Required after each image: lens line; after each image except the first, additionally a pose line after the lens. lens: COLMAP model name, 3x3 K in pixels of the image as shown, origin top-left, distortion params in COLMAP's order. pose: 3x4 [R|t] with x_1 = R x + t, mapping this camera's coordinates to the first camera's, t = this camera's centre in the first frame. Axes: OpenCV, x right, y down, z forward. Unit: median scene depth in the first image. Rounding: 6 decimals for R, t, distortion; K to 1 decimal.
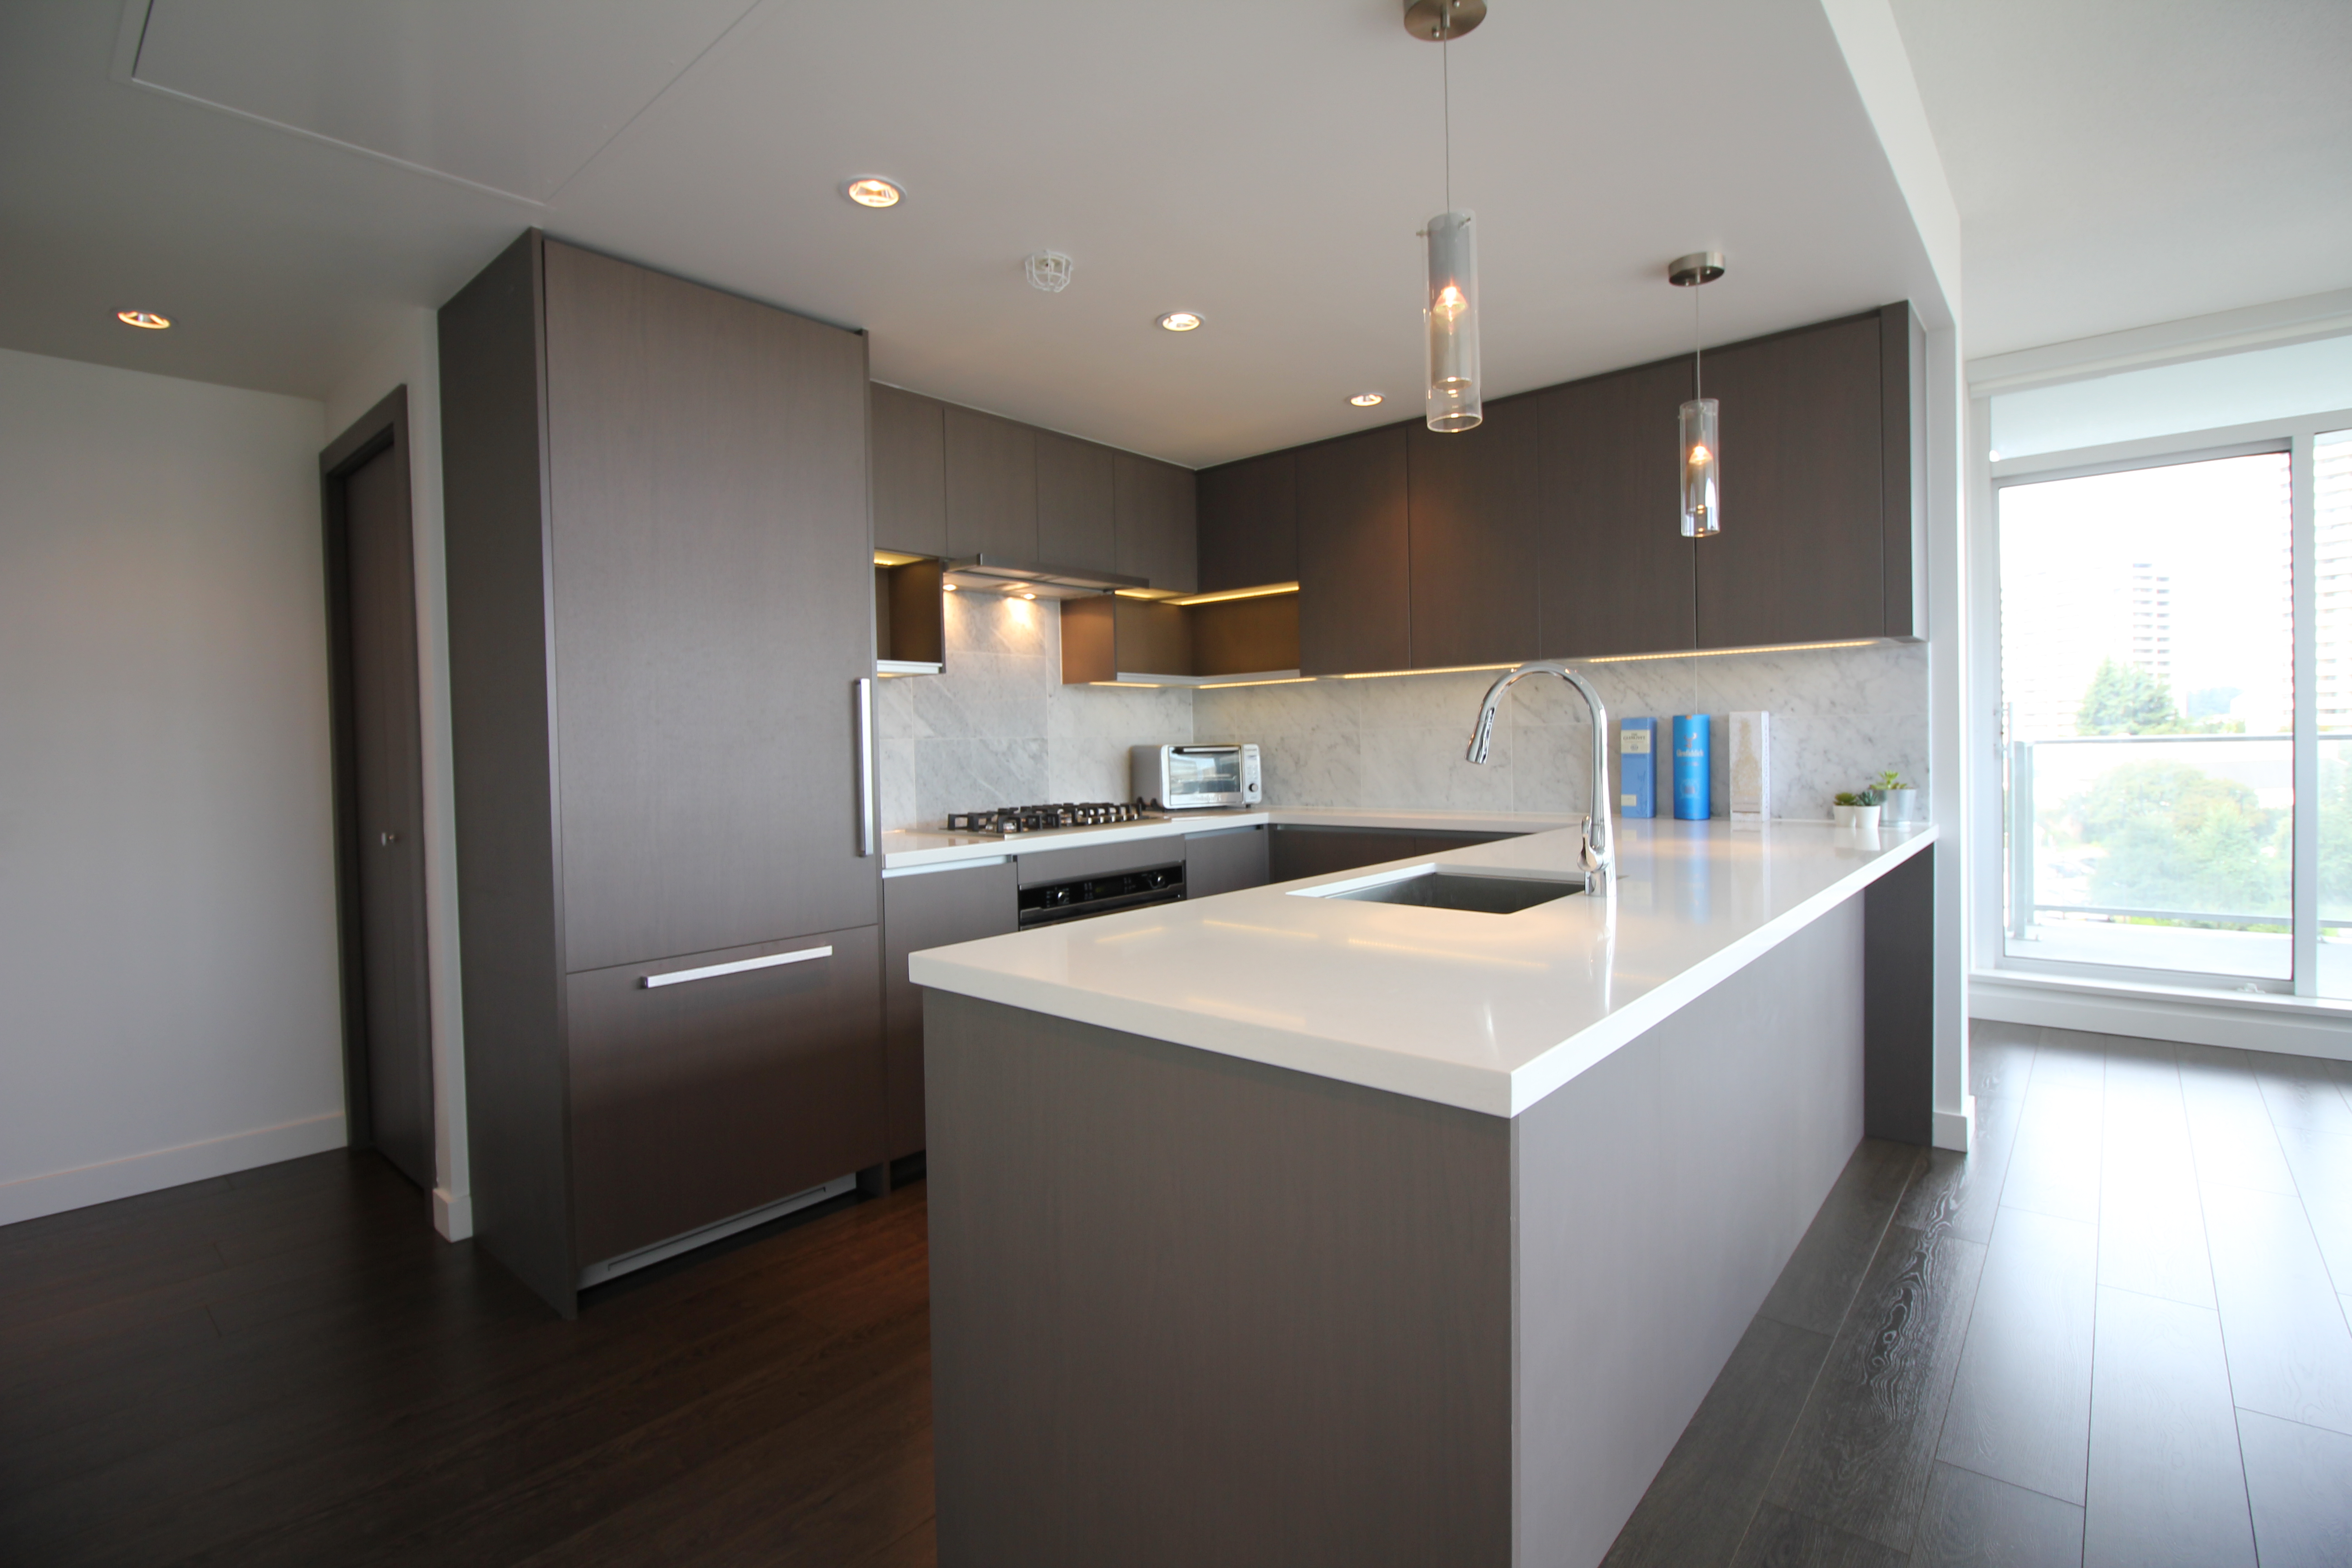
lens RADIAL K [[1073.9, 0, 1176.0], [0, 1073.9, 784.0], [0, 0, 1]] dist [-0.025078, 0.000048]
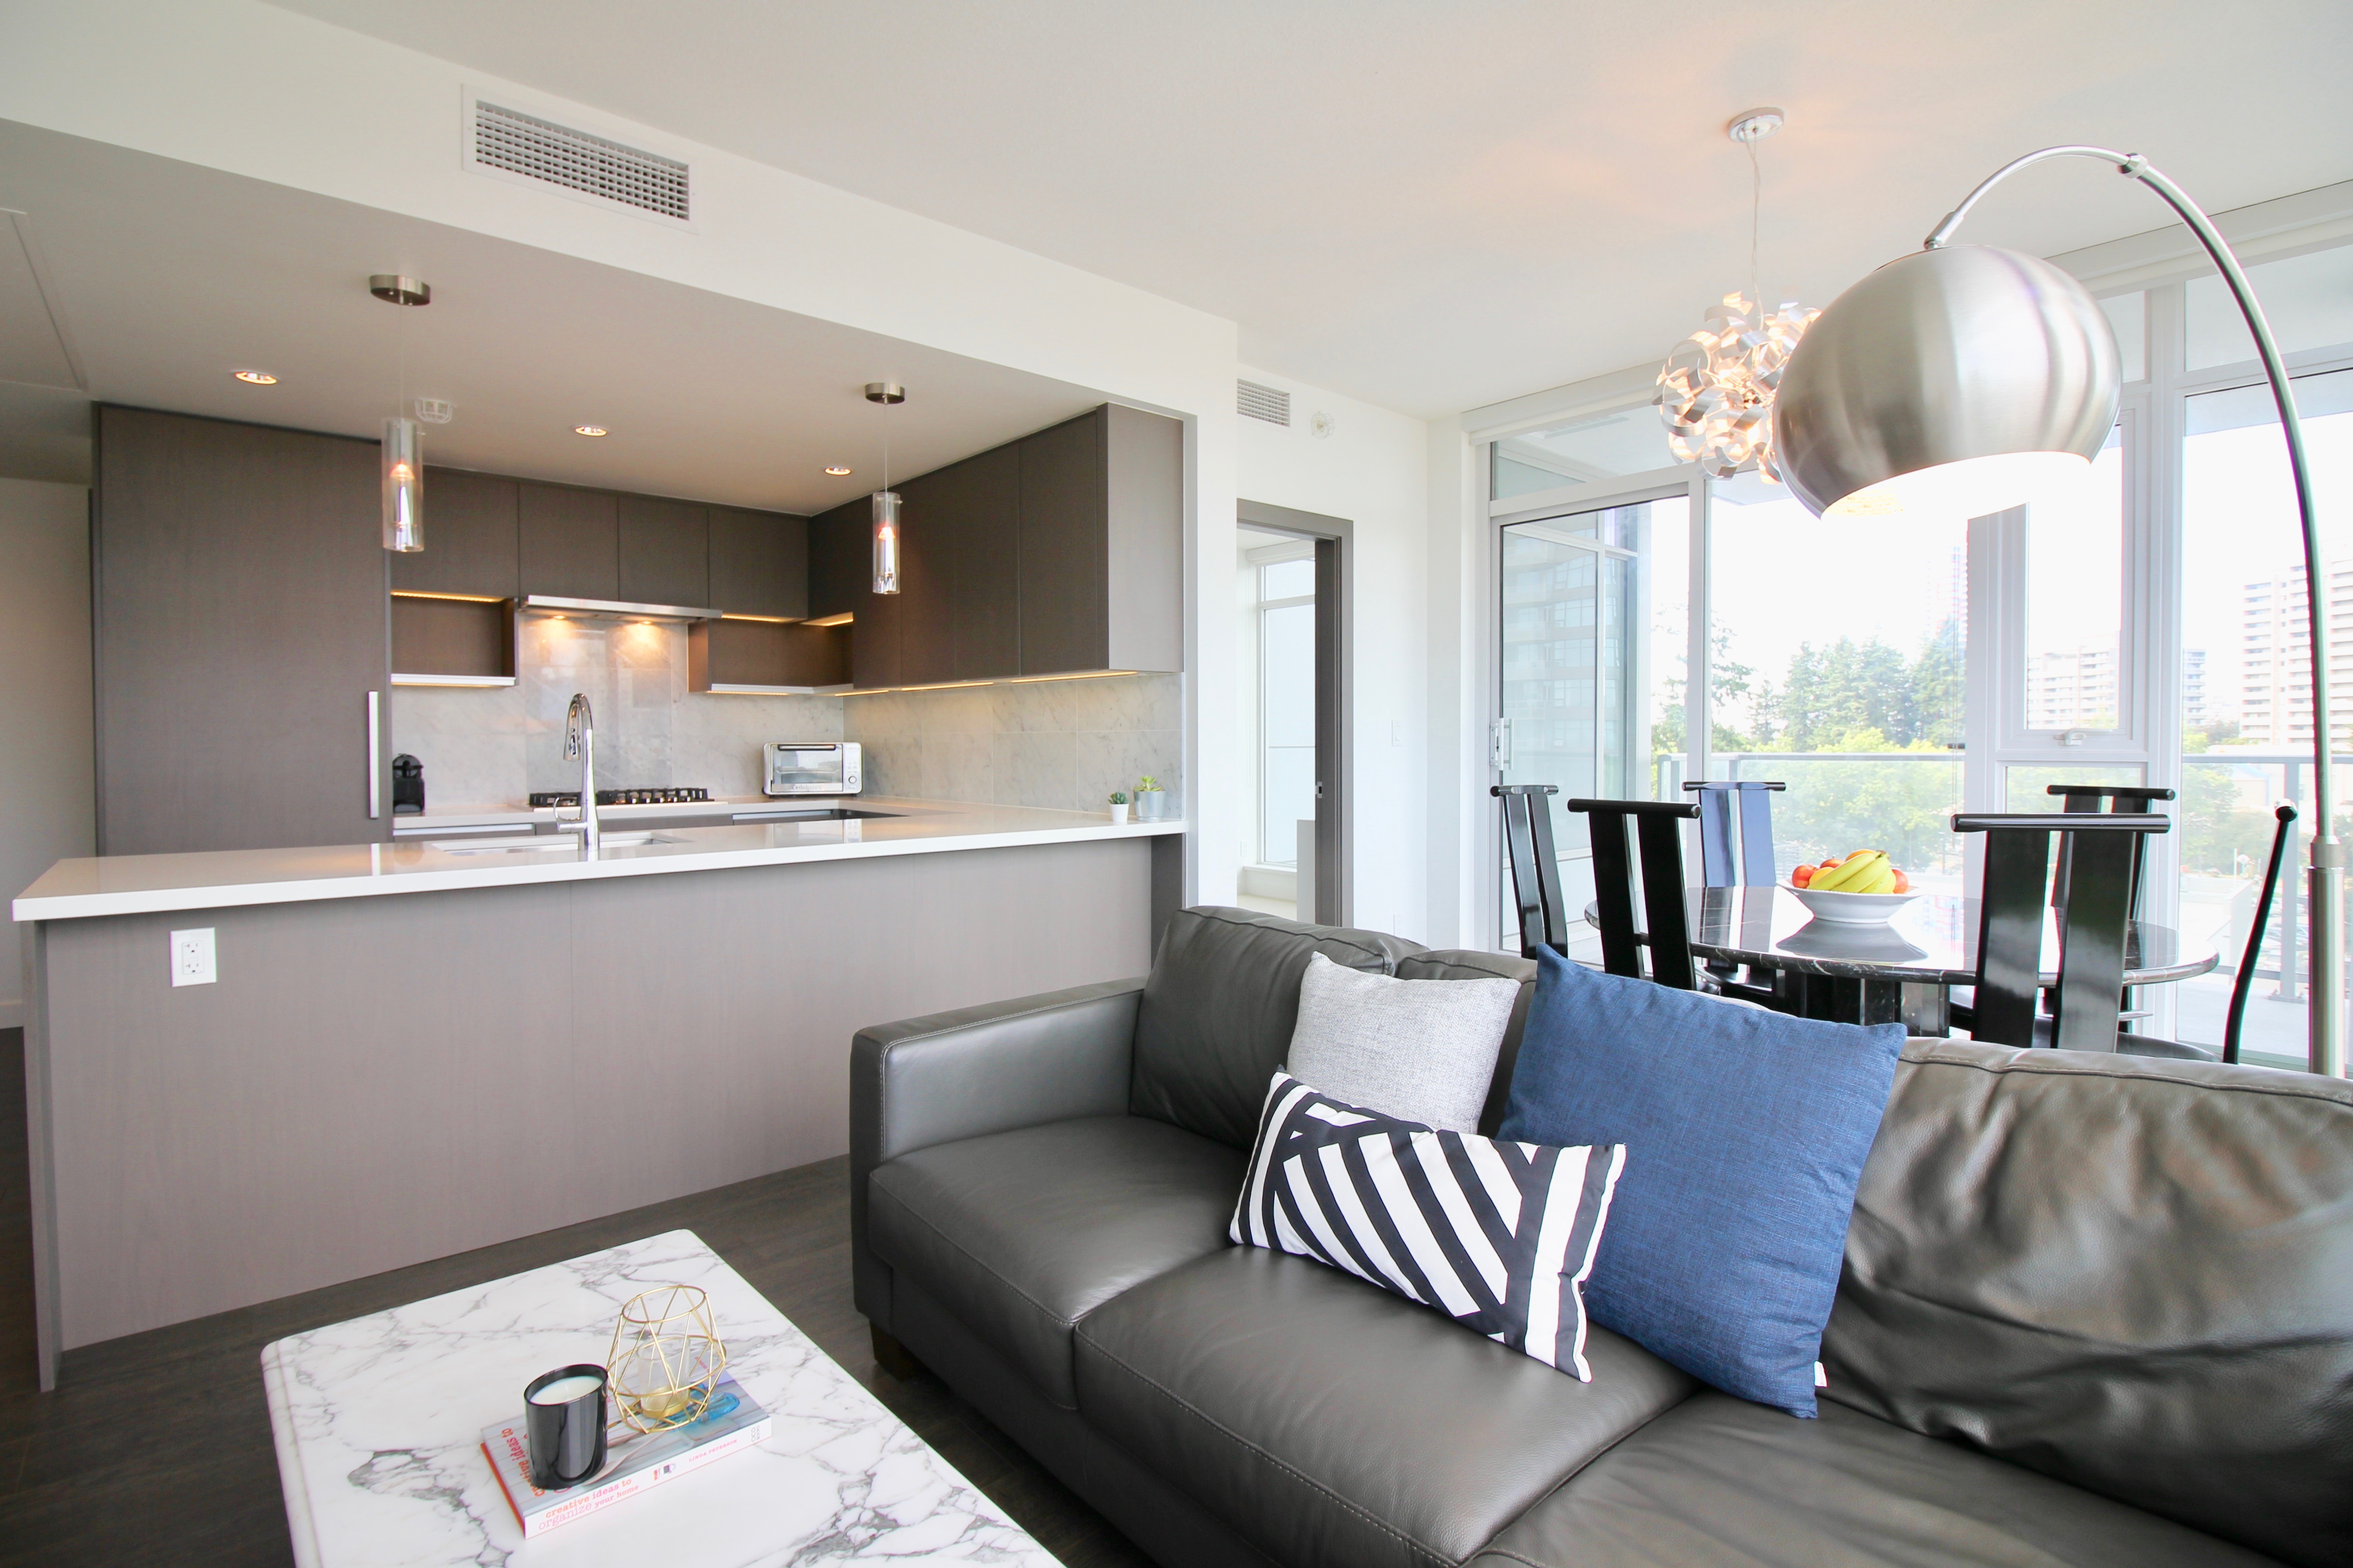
lens RADIAL K [[1108.2, 0, 1180.8], [0, 1108.2, 763.2], [0, 0, 1]] dist [0.003397, -0.015212]
pose [[0.991828, 0.023108, -0.125469, 0.824551], [-0.025157, 0.999574, -0.014774, -0.009074], [0.125074, 0.017810, 0.991988, -0.254777]]
